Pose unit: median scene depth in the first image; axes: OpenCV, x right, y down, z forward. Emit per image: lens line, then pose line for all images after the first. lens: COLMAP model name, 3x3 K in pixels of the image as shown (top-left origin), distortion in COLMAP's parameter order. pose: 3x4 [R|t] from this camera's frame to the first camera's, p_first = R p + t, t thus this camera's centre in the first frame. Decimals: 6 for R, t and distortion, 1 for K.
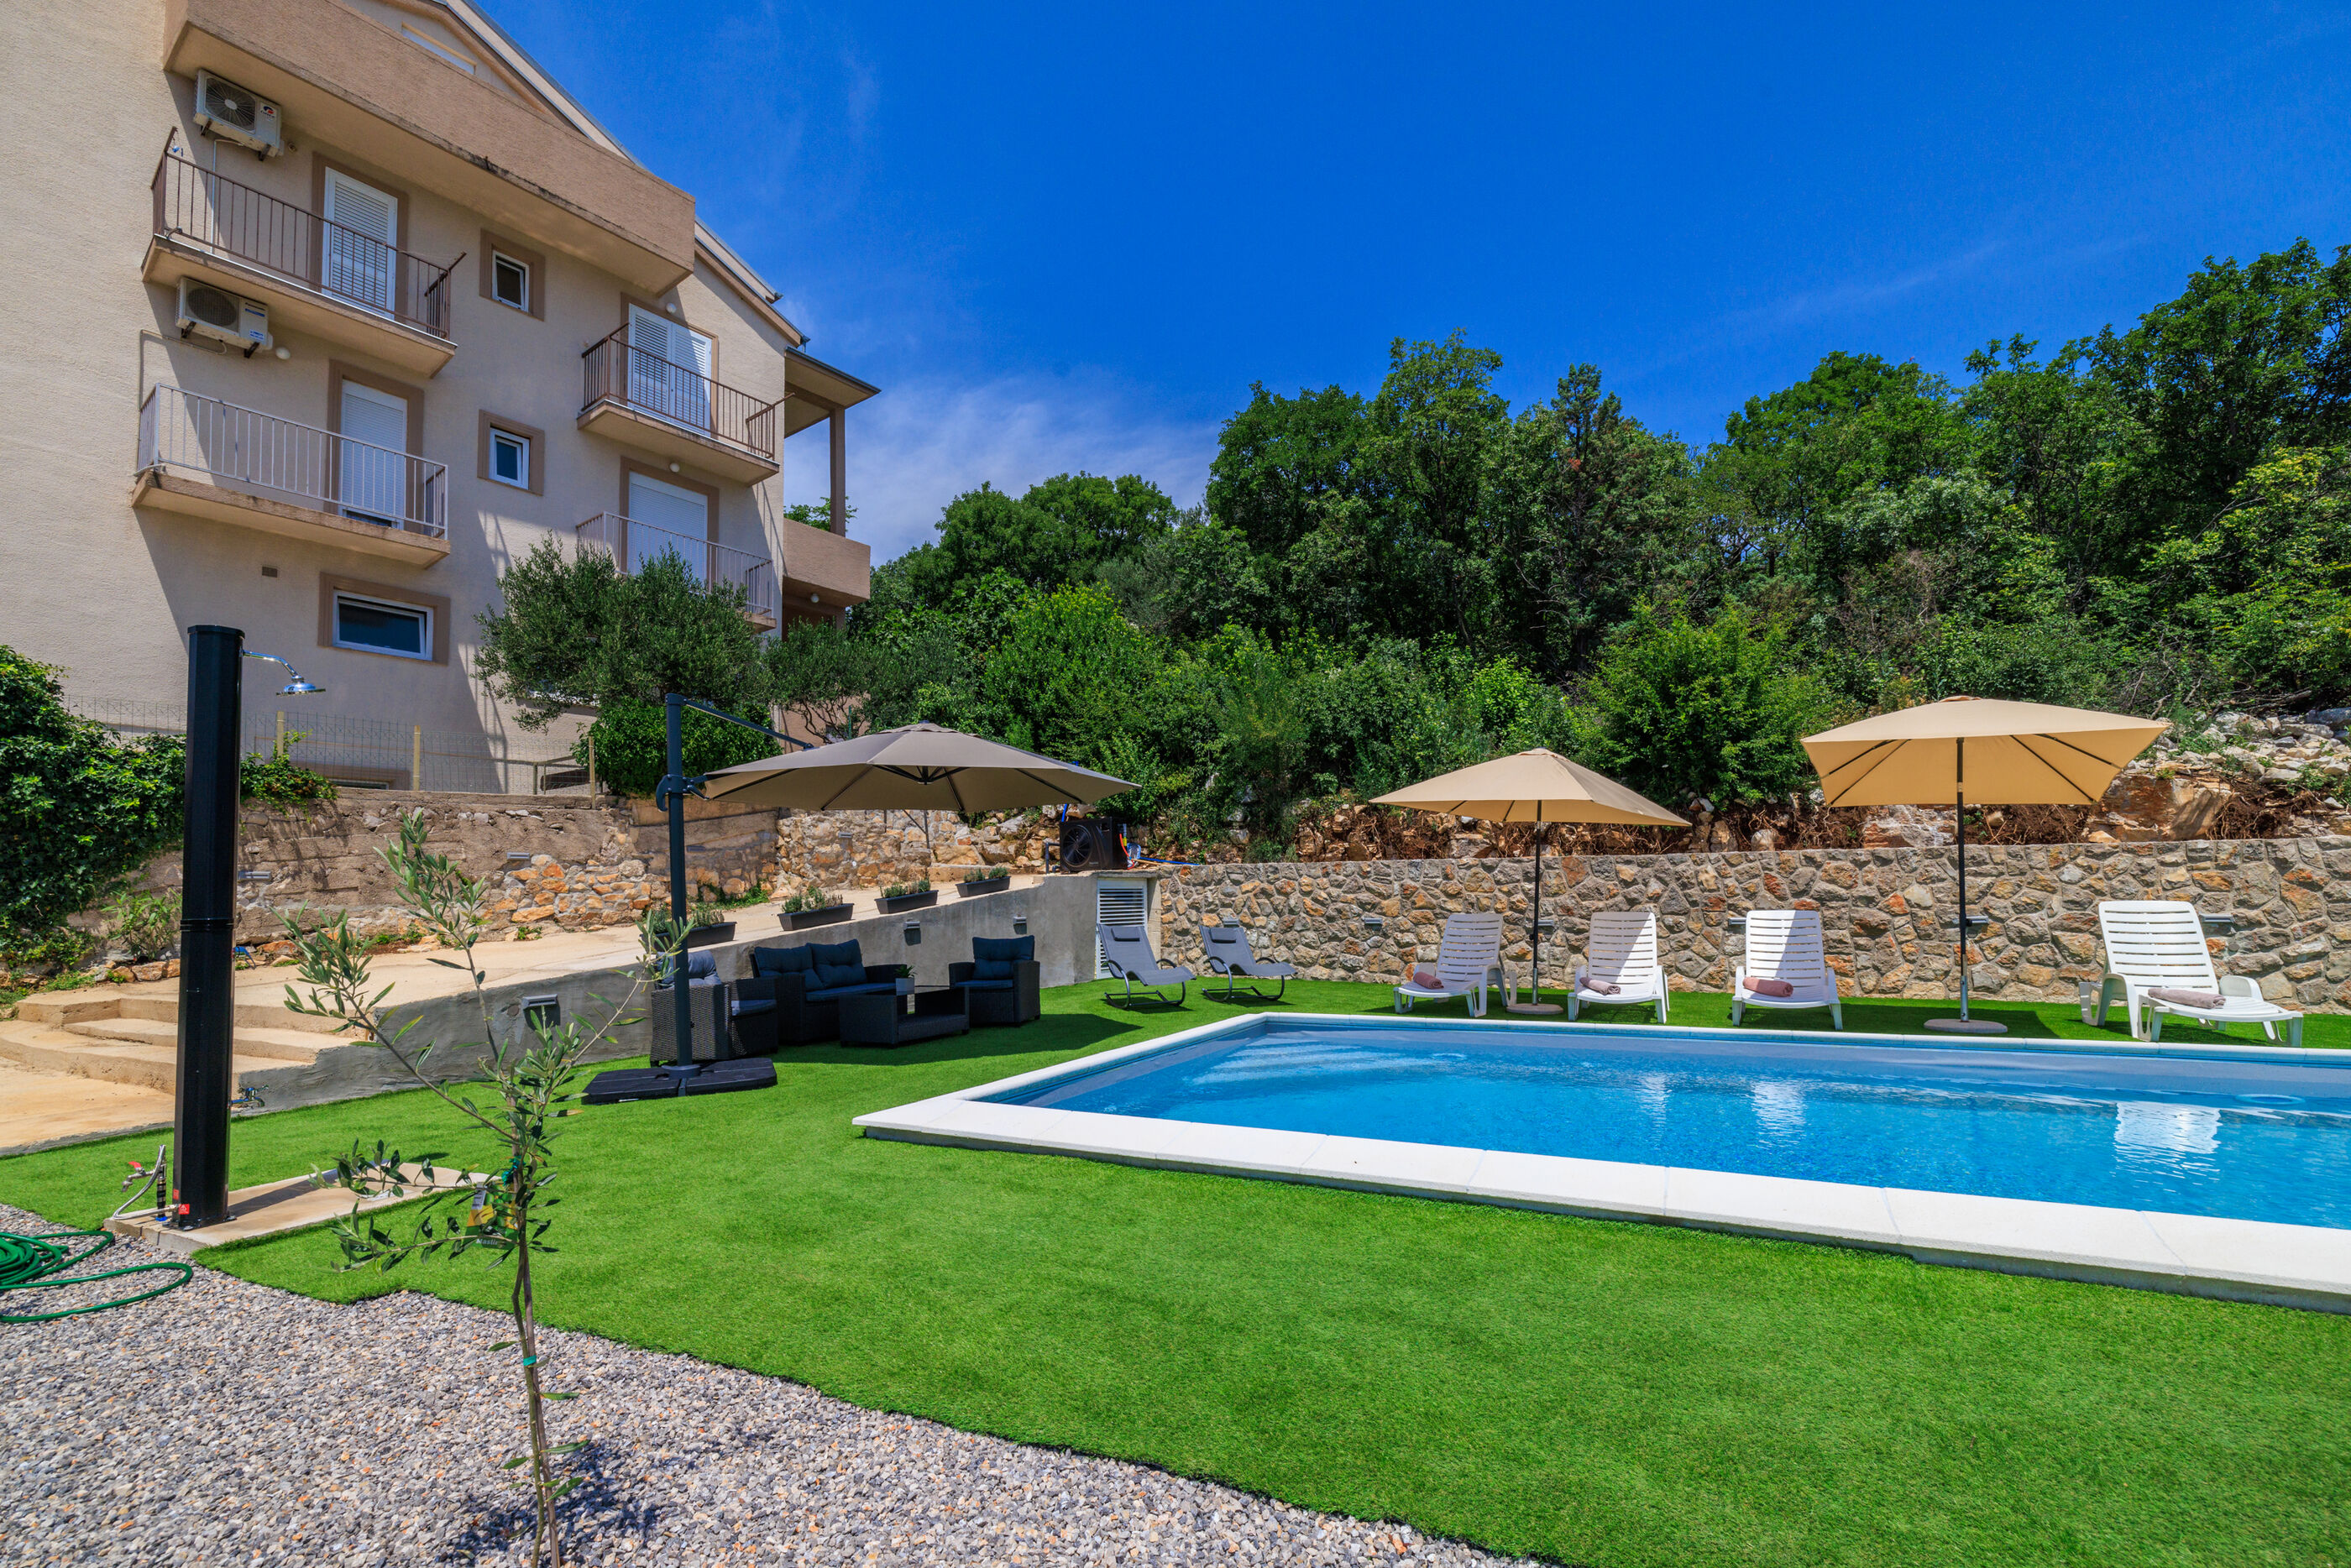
lens RADIAL K [[1024.1, 0, 1215.3], [0, 1024.1, 836.1], [0, 0, 1]] dist [0.009408, 0.000399]
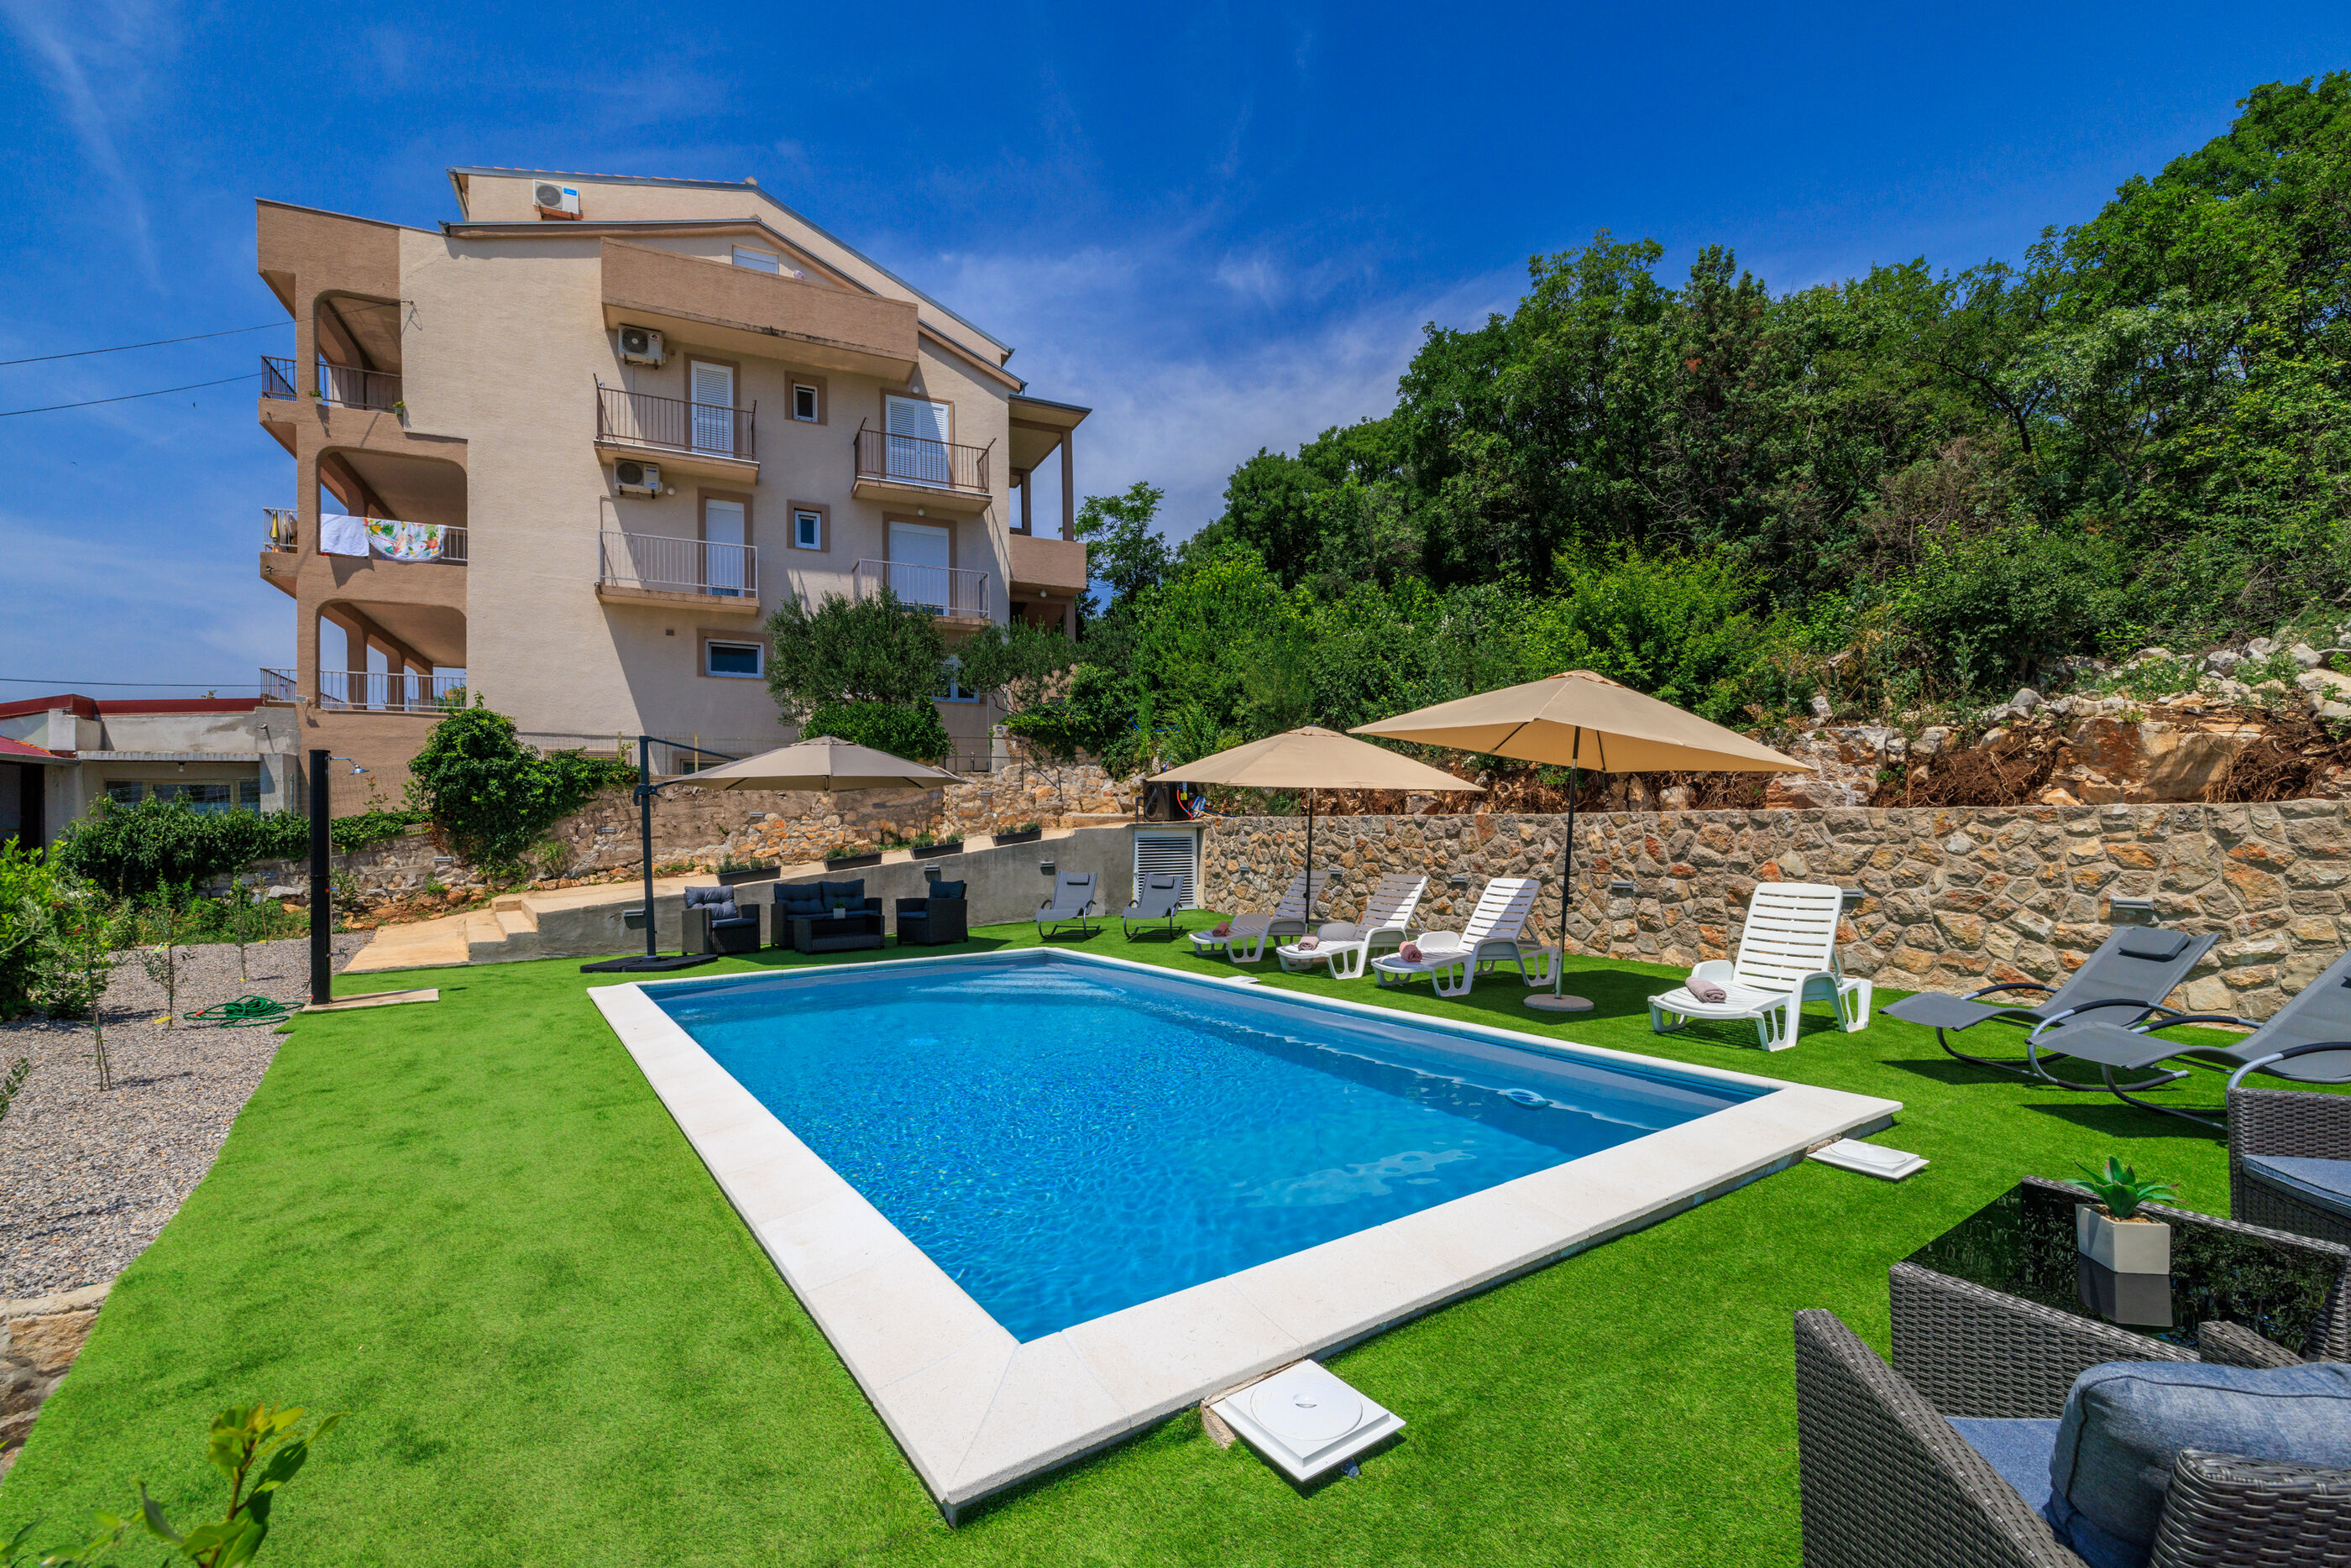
lens RADIAL K [[1024.1, 0, 1184.0], [0, 1024.1, 813.4], [0, 0, 1]] dist [0.009408, 0.000399]
pose [[0.880908, 0.000263, -0.473288, 0.544204], [0.024892, 0.998590, 0.046885, -0.034585], [0.472633, -0.053083, 0.879659, -0.028843]]
